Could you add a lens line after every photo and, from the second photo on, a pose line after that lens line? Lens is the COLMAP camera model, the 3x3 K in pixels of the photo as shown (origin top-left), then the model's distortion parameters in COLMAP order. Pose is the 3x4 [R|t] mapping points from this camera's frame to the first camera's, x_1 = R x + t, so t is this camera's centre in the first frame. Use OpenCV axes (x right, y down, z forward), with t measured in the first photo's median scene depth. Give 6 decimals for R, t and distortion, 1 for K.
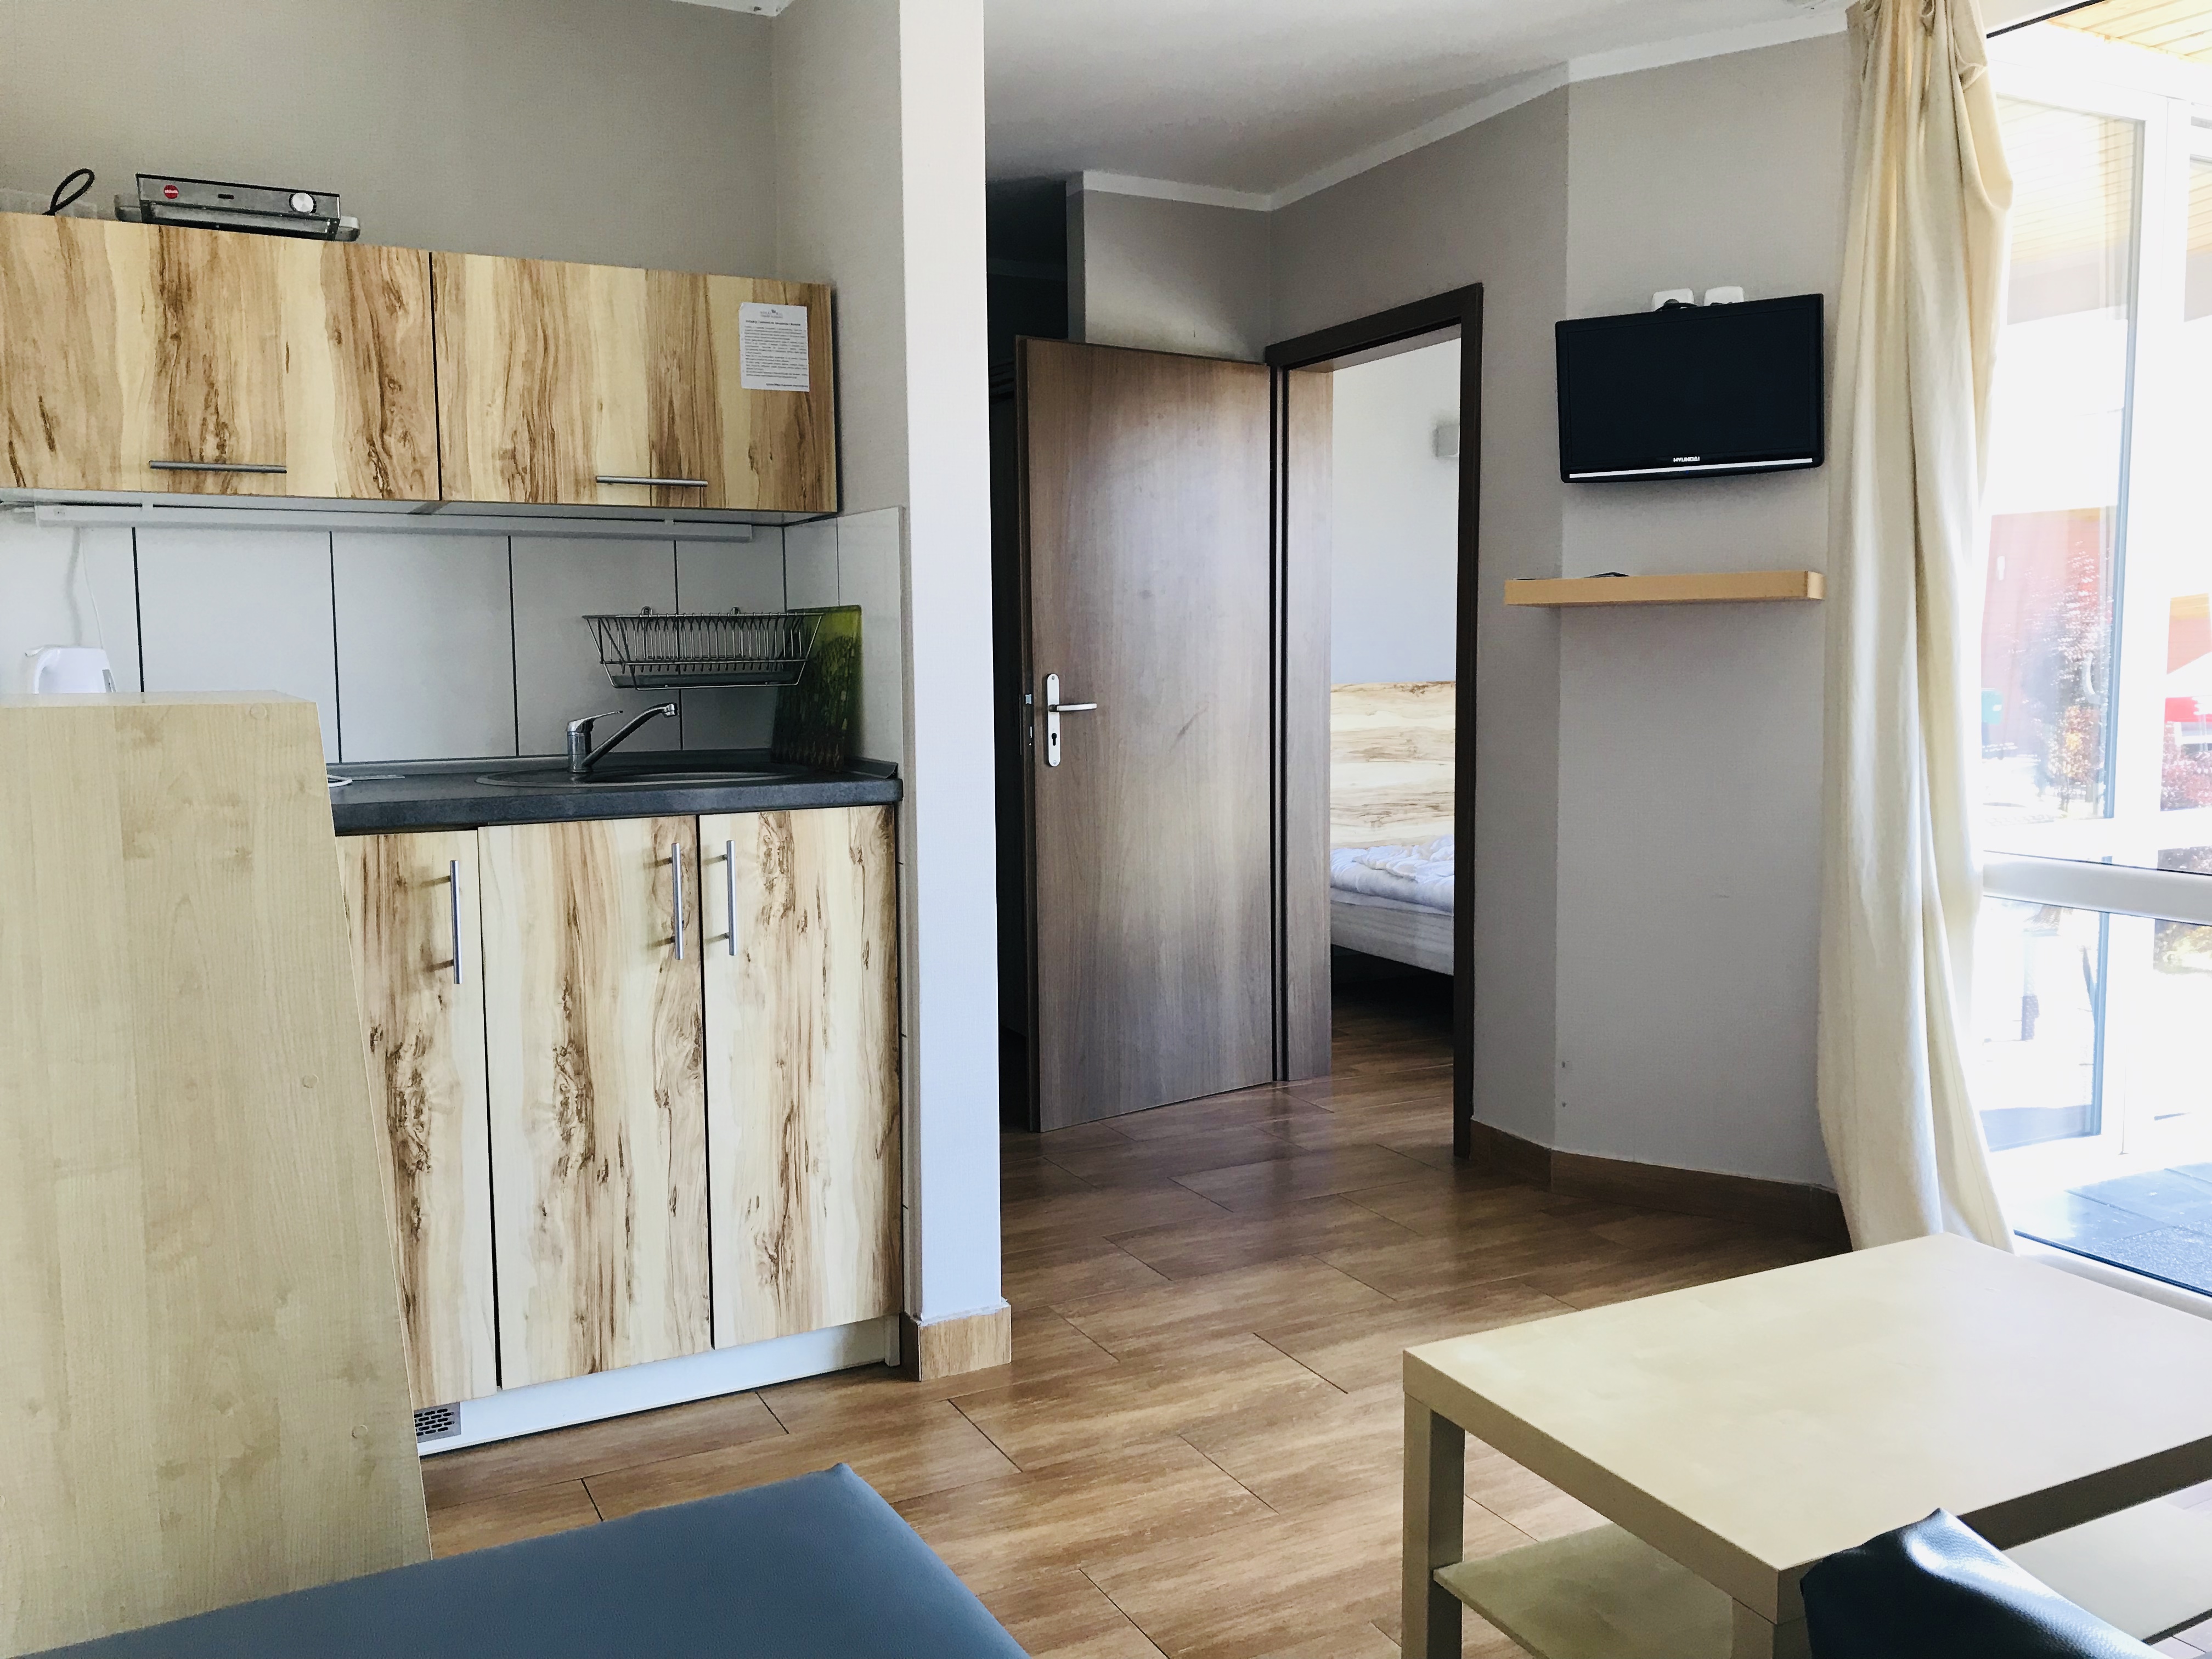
lens RADIAL K [[1796.4, 0, 1105.0], [0, 1796.4, 818.3], [0, 0, 1]] dist [0.023019, -0.015728]
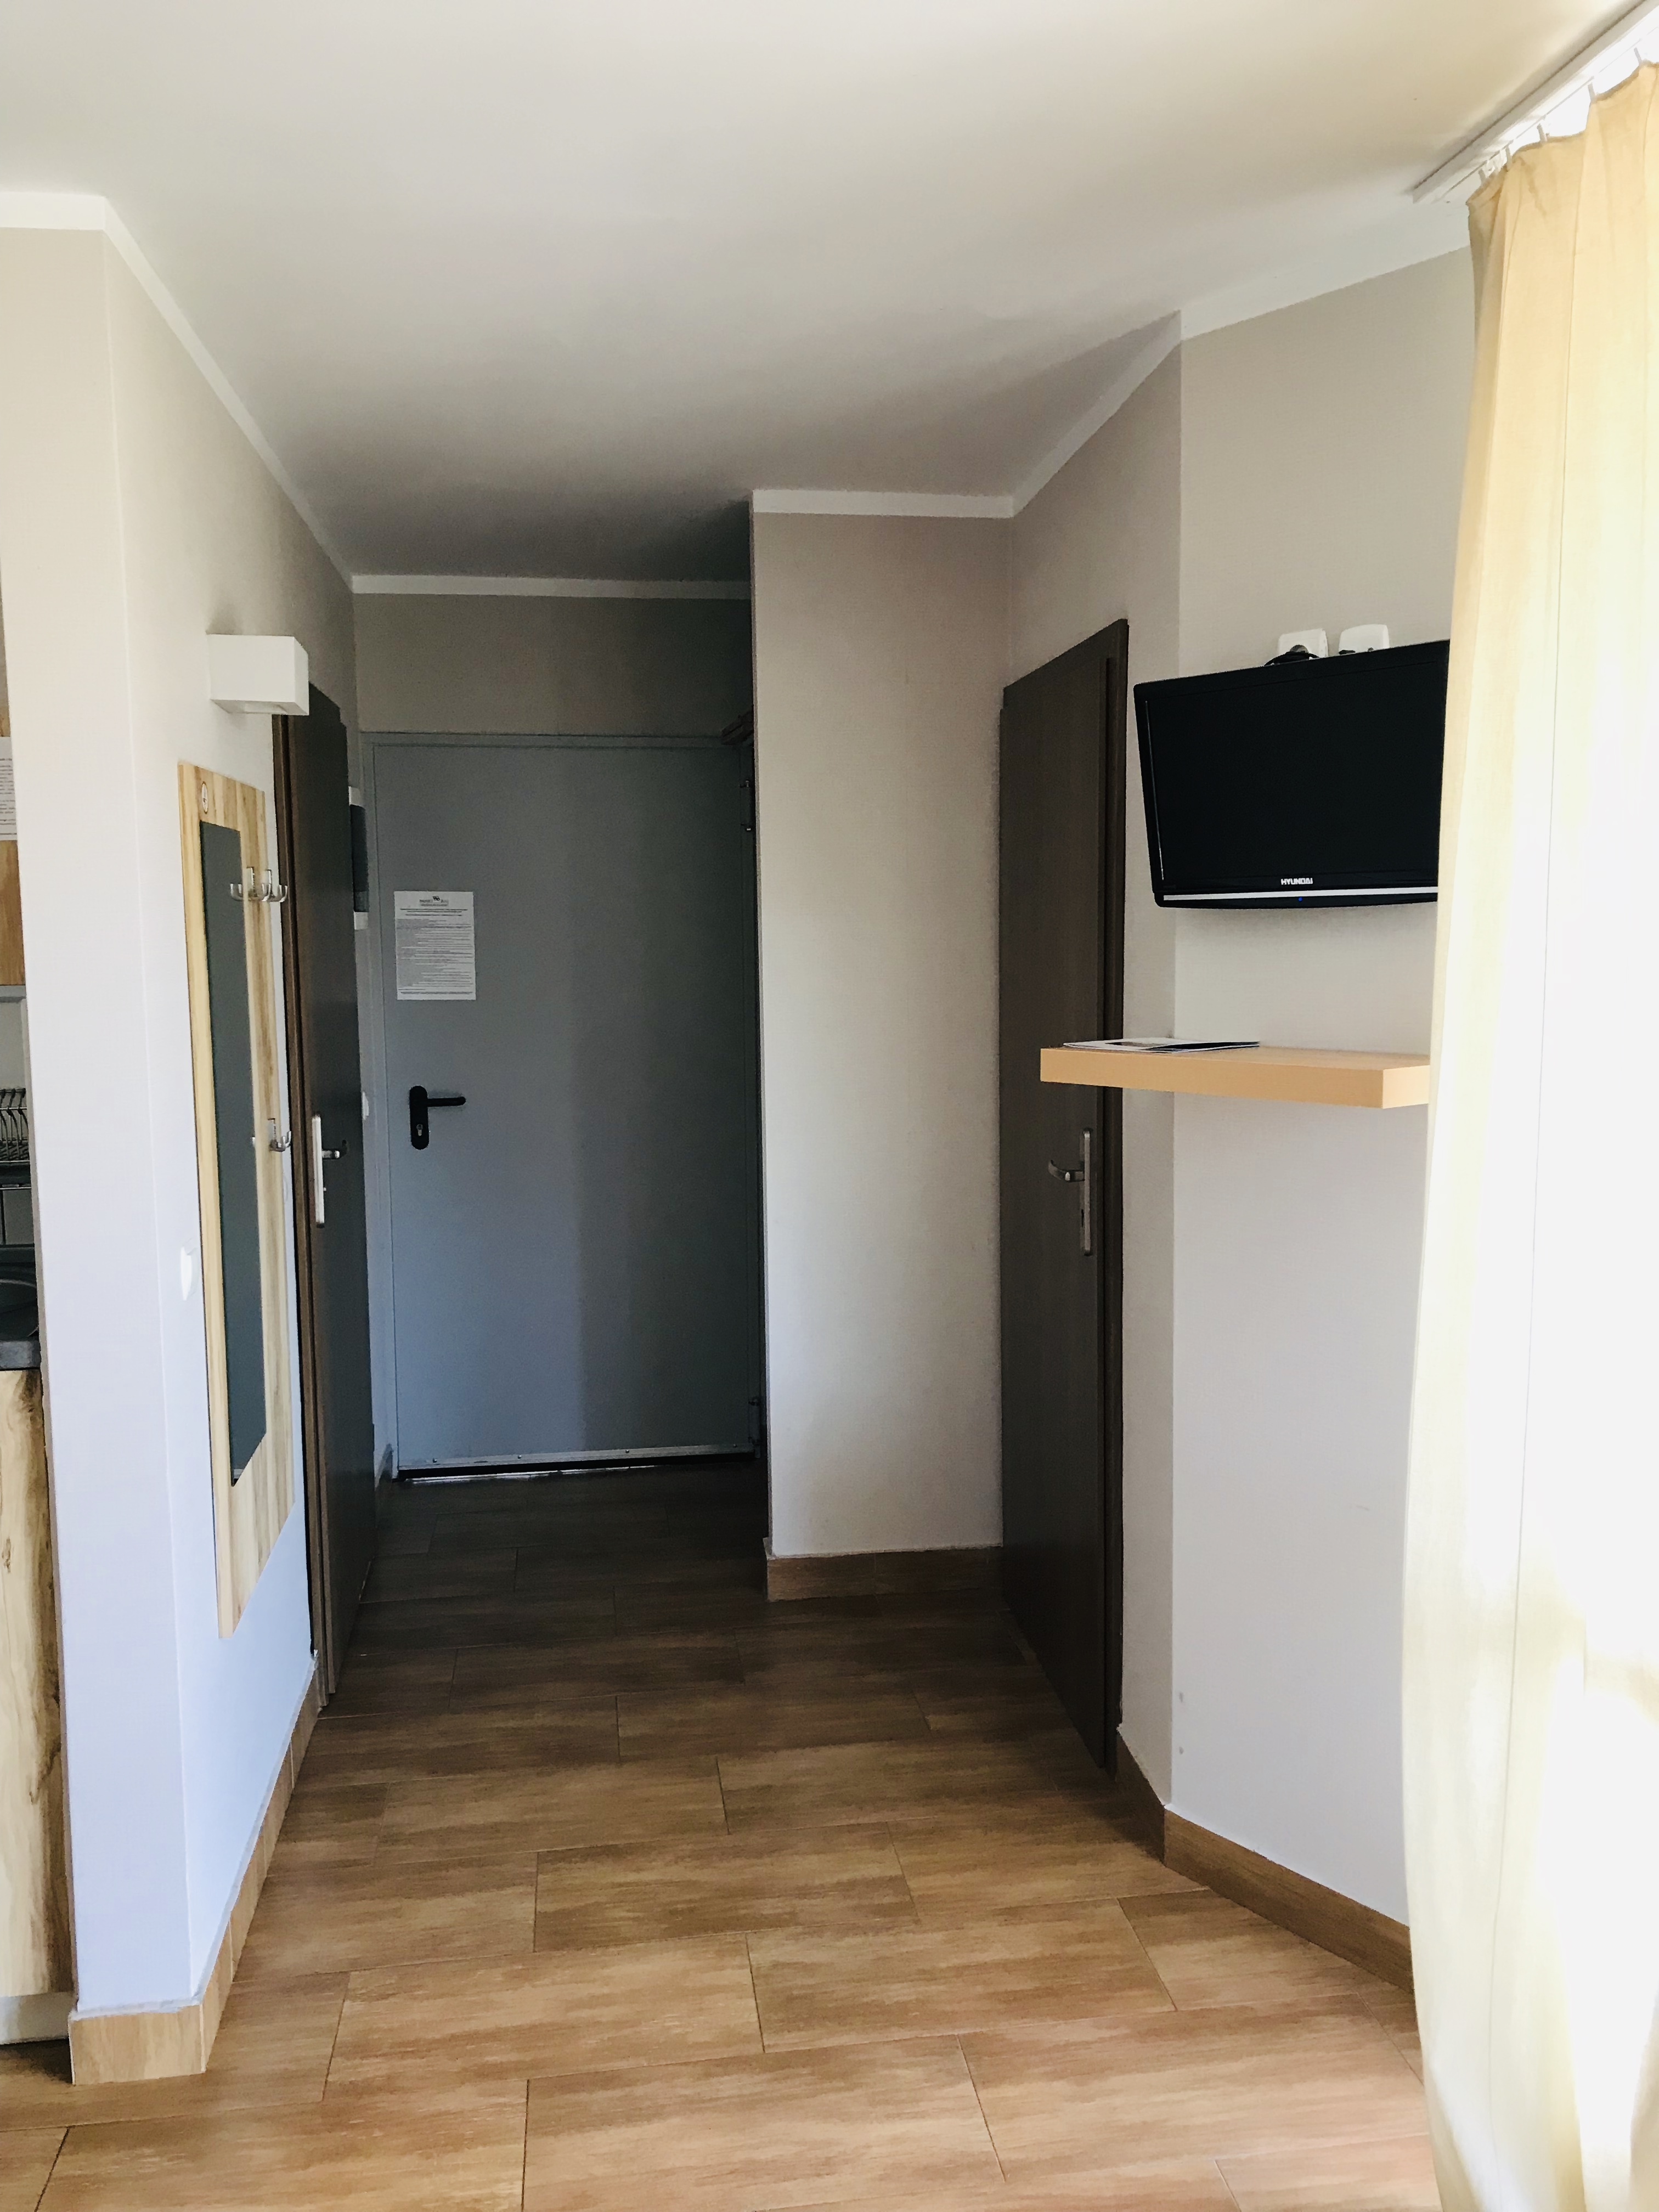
lens RADIAL K [[1796.4, 0, 840.5], [0, 1796.4, 1105.0], [0, 0, 1]] dist [0.023019, -0.015728]
pose [[0.945656, 0.034771, -0.323305, 0.475017], [-0.029161, 0.999329, 0.022183, -0.154060], [0.323859, -0.011550, 0.946035, 0.363531]]
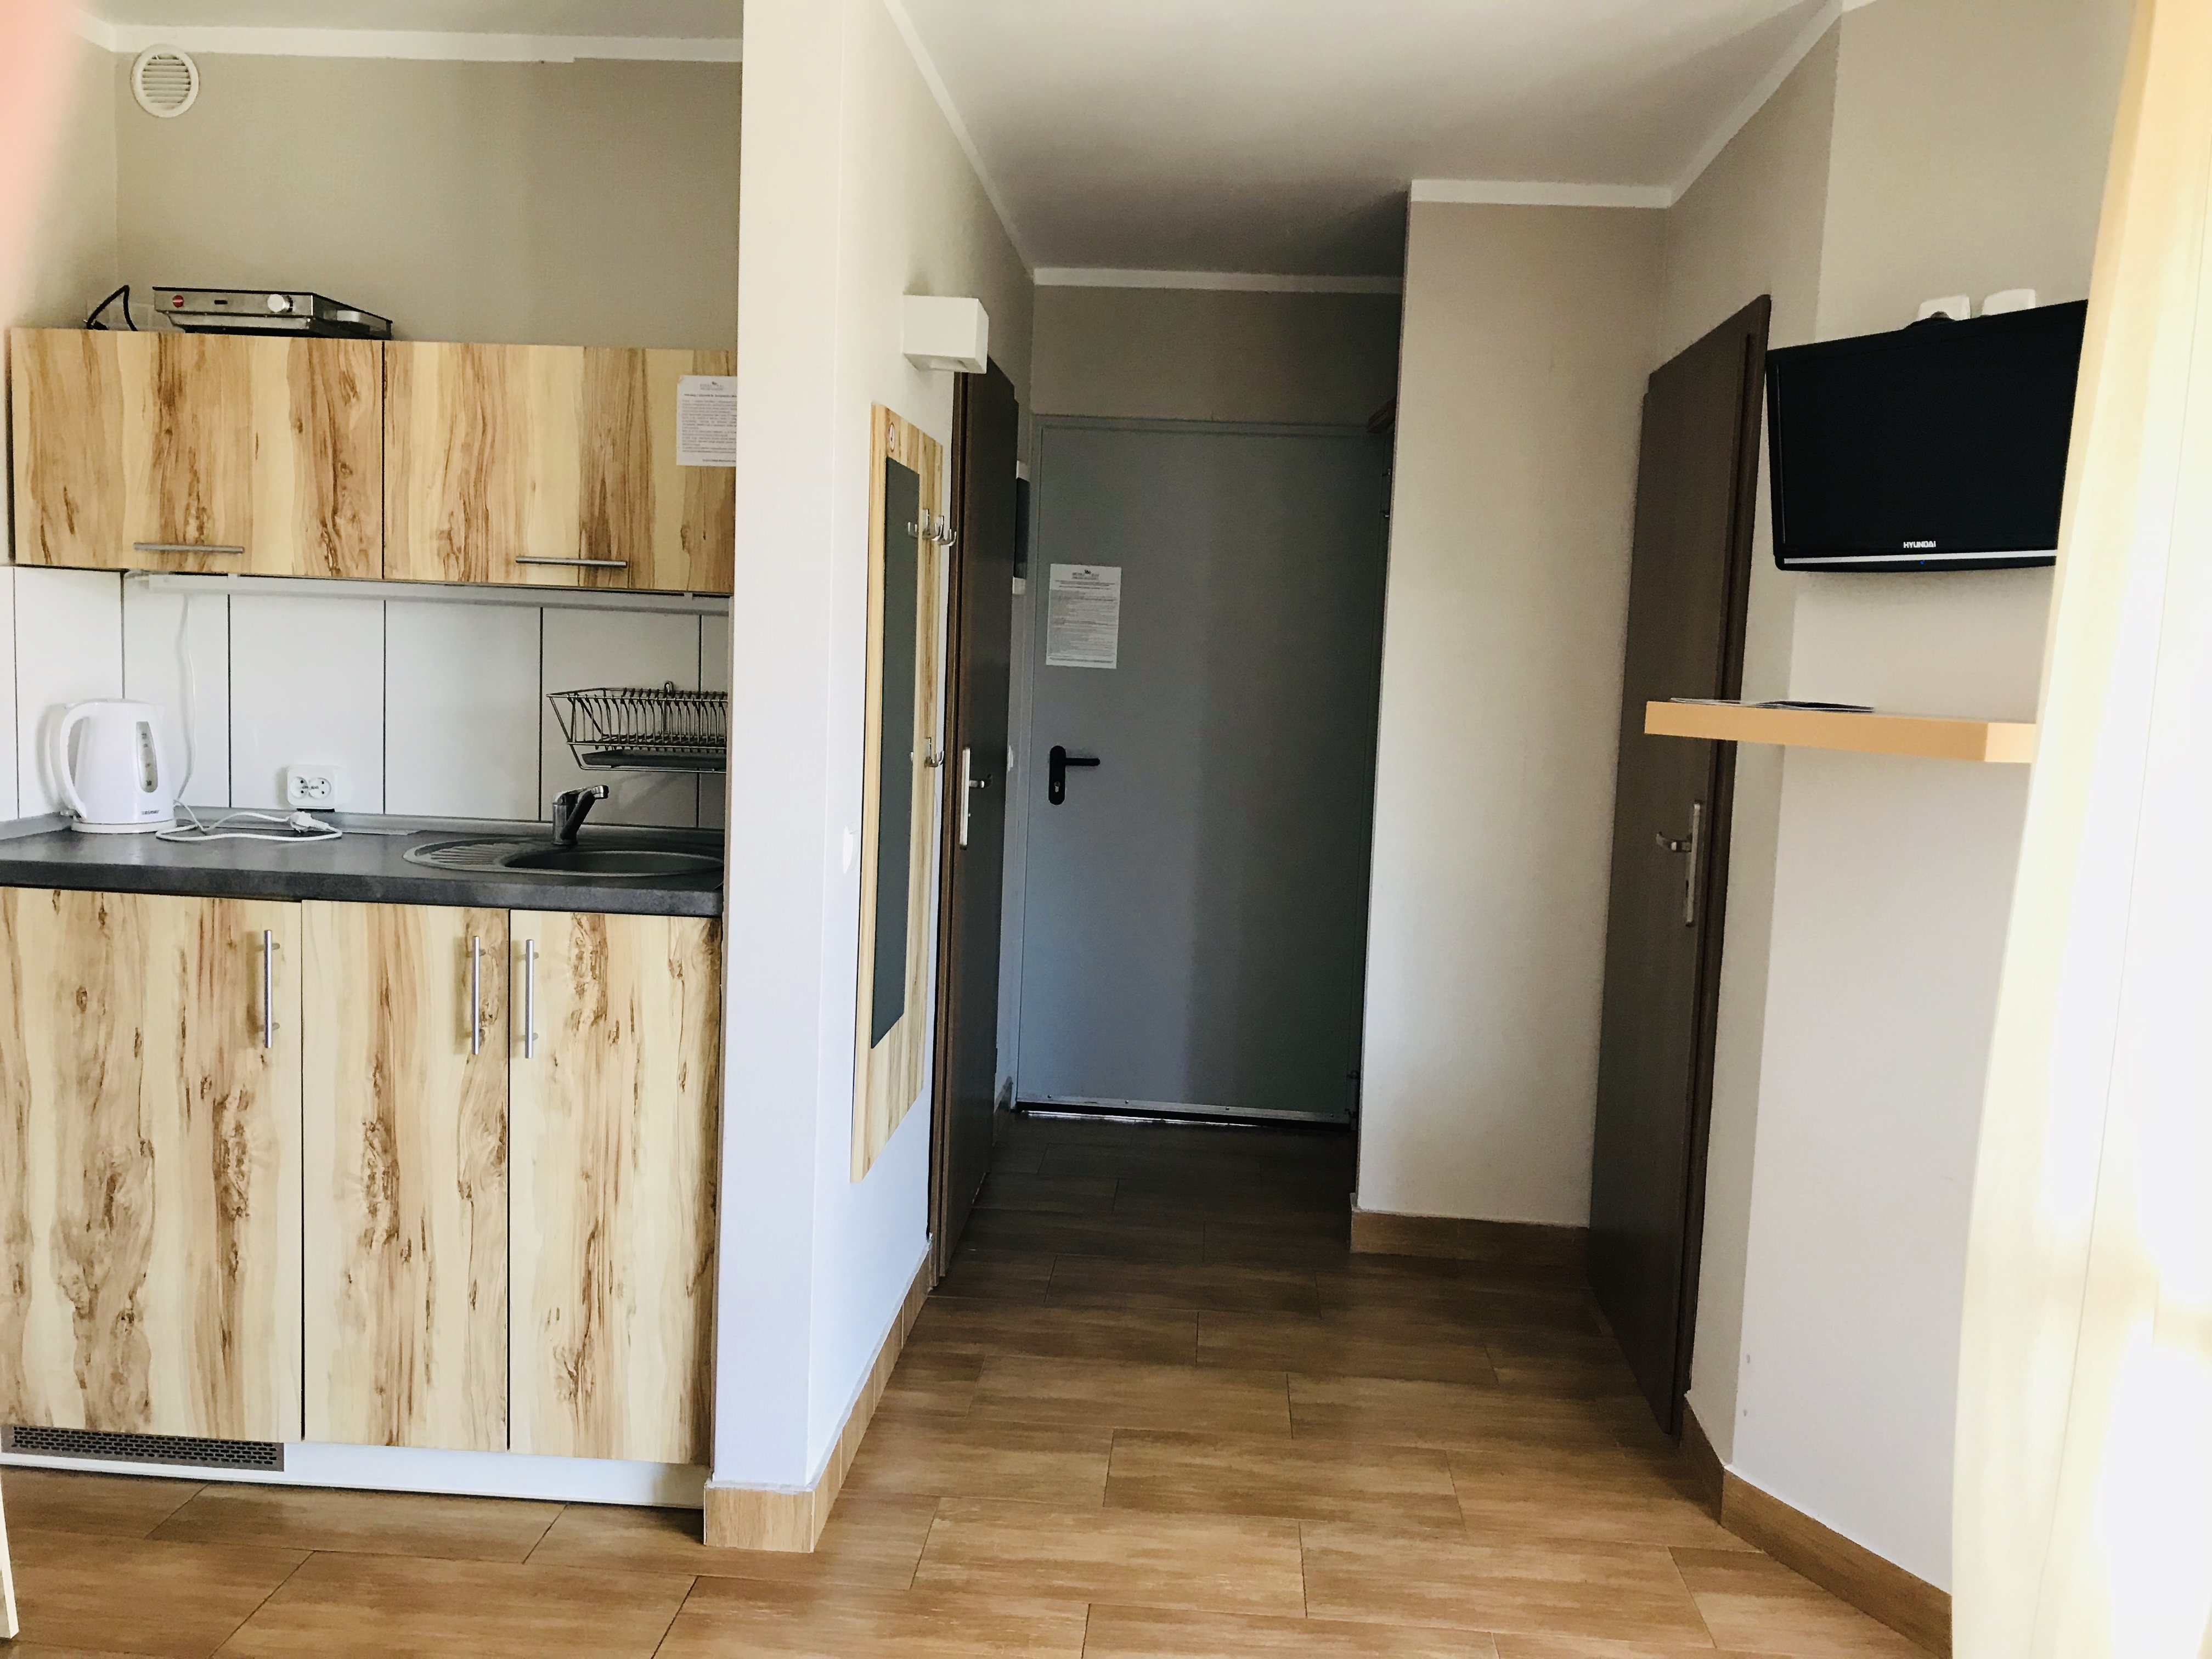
lens RADIAL K [[1796.4, 0, 1109.7], [0, 1796.4, 815.0], [0, 0, 1]] dist [0.023019, -0.015728]
pose [[0.856042, 0.094766, -0.508145, 0.518502], [-0.096259, 0.995081, 0.023414, -0.102027], [0.507864, 0.028870, 0.860953, 0.309443]]
